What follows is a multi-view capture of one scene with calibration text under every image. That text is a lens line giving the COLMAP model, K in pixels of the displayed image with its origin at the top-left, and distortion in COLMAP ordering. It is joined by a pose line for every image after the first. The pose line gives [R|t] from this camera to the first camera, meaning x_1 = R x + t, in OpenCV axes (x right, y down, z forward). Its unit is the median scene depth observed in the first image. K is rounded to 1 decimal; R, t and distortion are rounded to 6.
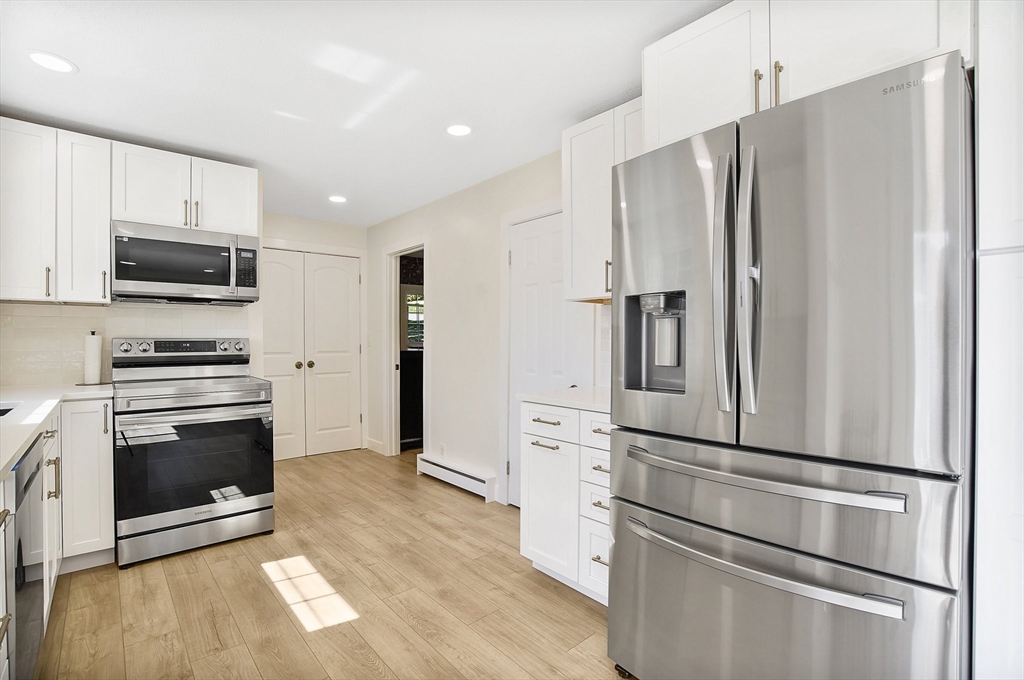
lens RADIAL K [[482.2, 0, 496.0], [0, 482.2, 344.7], [0, 0, 1]] dist [-0.017410, 0.001038]
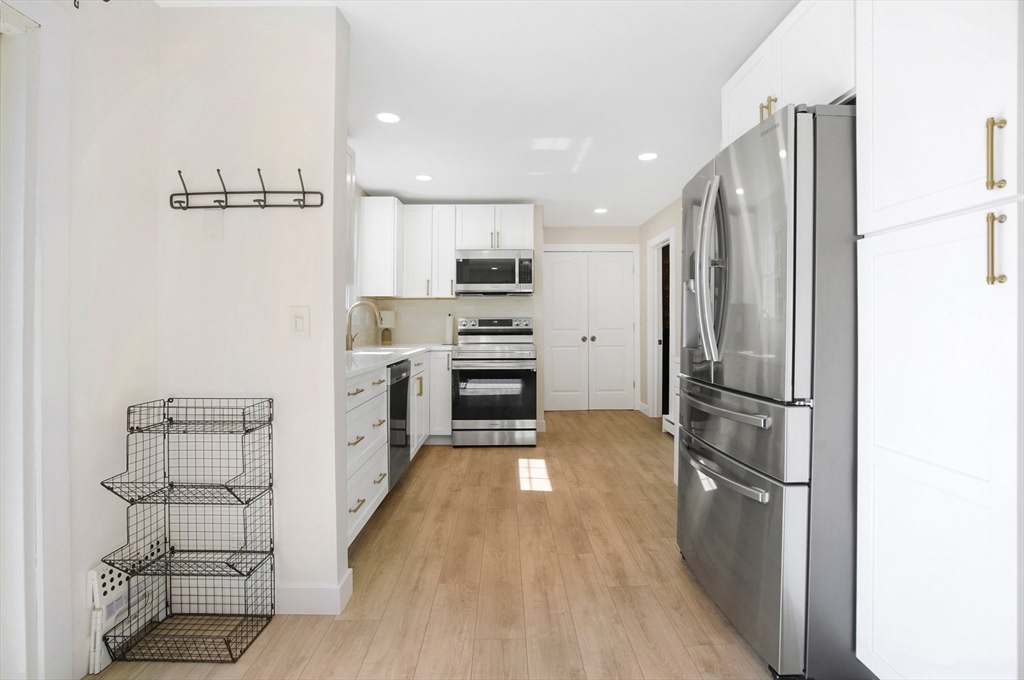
lens RADIAL K [[479.1, 0, 518.2], [0, 479.1, 324.3], [0, 0, 1]] dist [-0.021140, 0.000651]
pose [[0.786029, -0.001431, -0.618188, 0.410461], [-0.002892, 0.999978, -0.005993, 0.018304], [0.618183, 0.006498, 0.786007, -0.209767]]
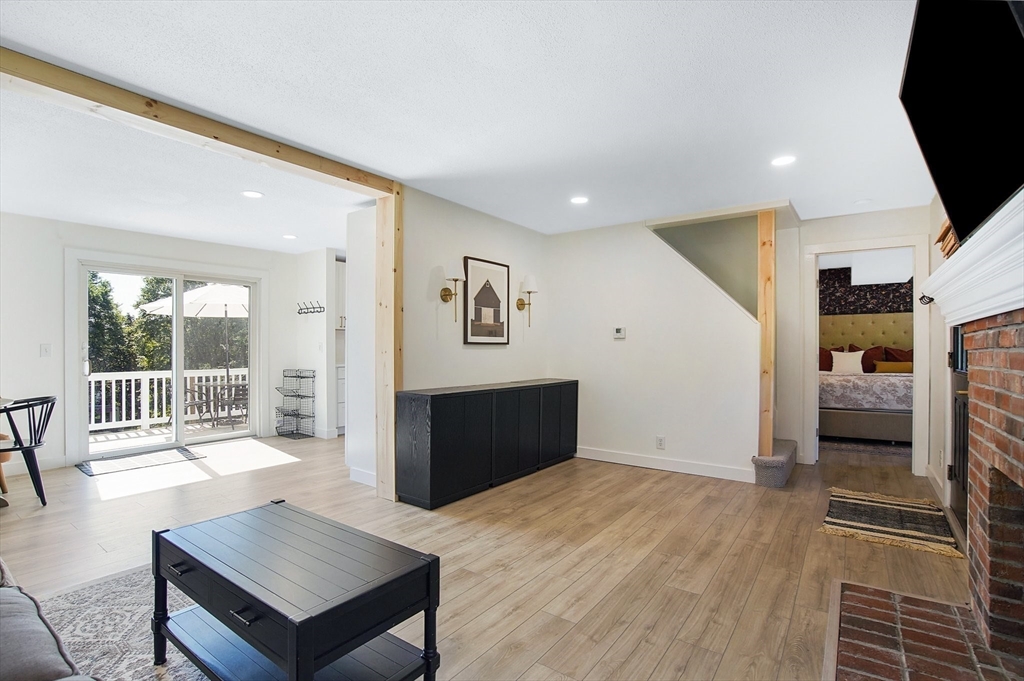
lens RADIAL K [[470.1, 0, 512.0], [0, 470.1, 340.5], [0, 0, 1]] dist [-0.047629, 0.018451]
pose [[0.253850, -0.018014, -0.967076, 1.850165], [-0.010223, 0.999721, -0.021305, 0.013033], [0.967190, 0.015295, 0.253595, 0.334328]]
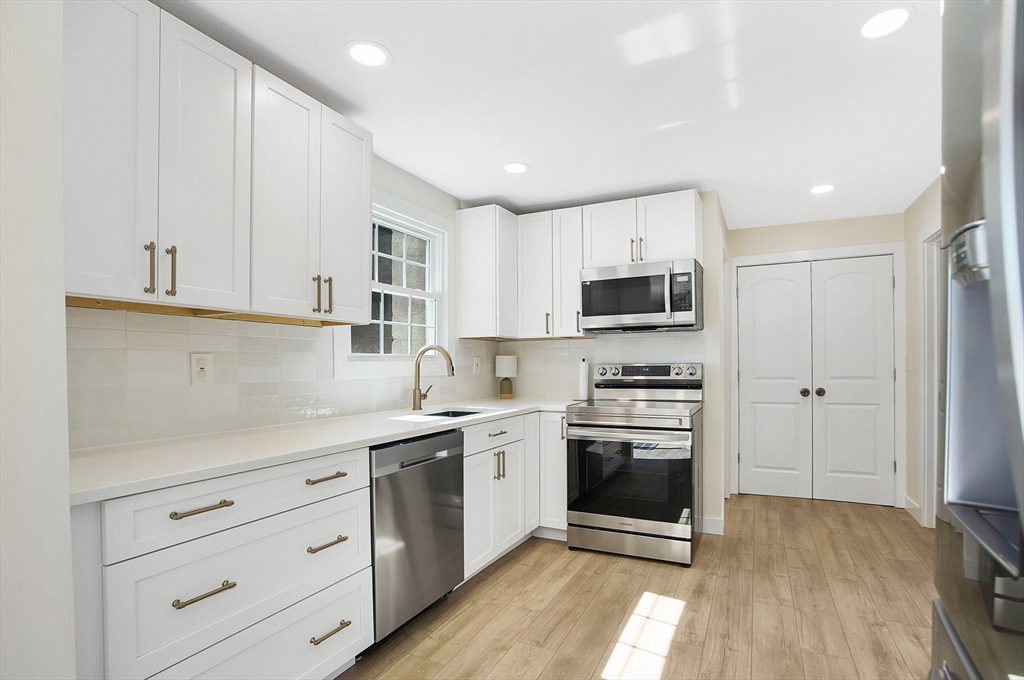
lens RADIAL K [[480.9, 0, 533.2], [0, 480.9, 369.5], [0, 0, 1]] dist [-0.062907, 0.033643]
pose [[0.427707, 0.005871, -0.903899, 0.247286], [-0.001067, 0.999981, 0.005990, -0.006485], [0.903917, -0.001598, 0.427705, 0.311296]]
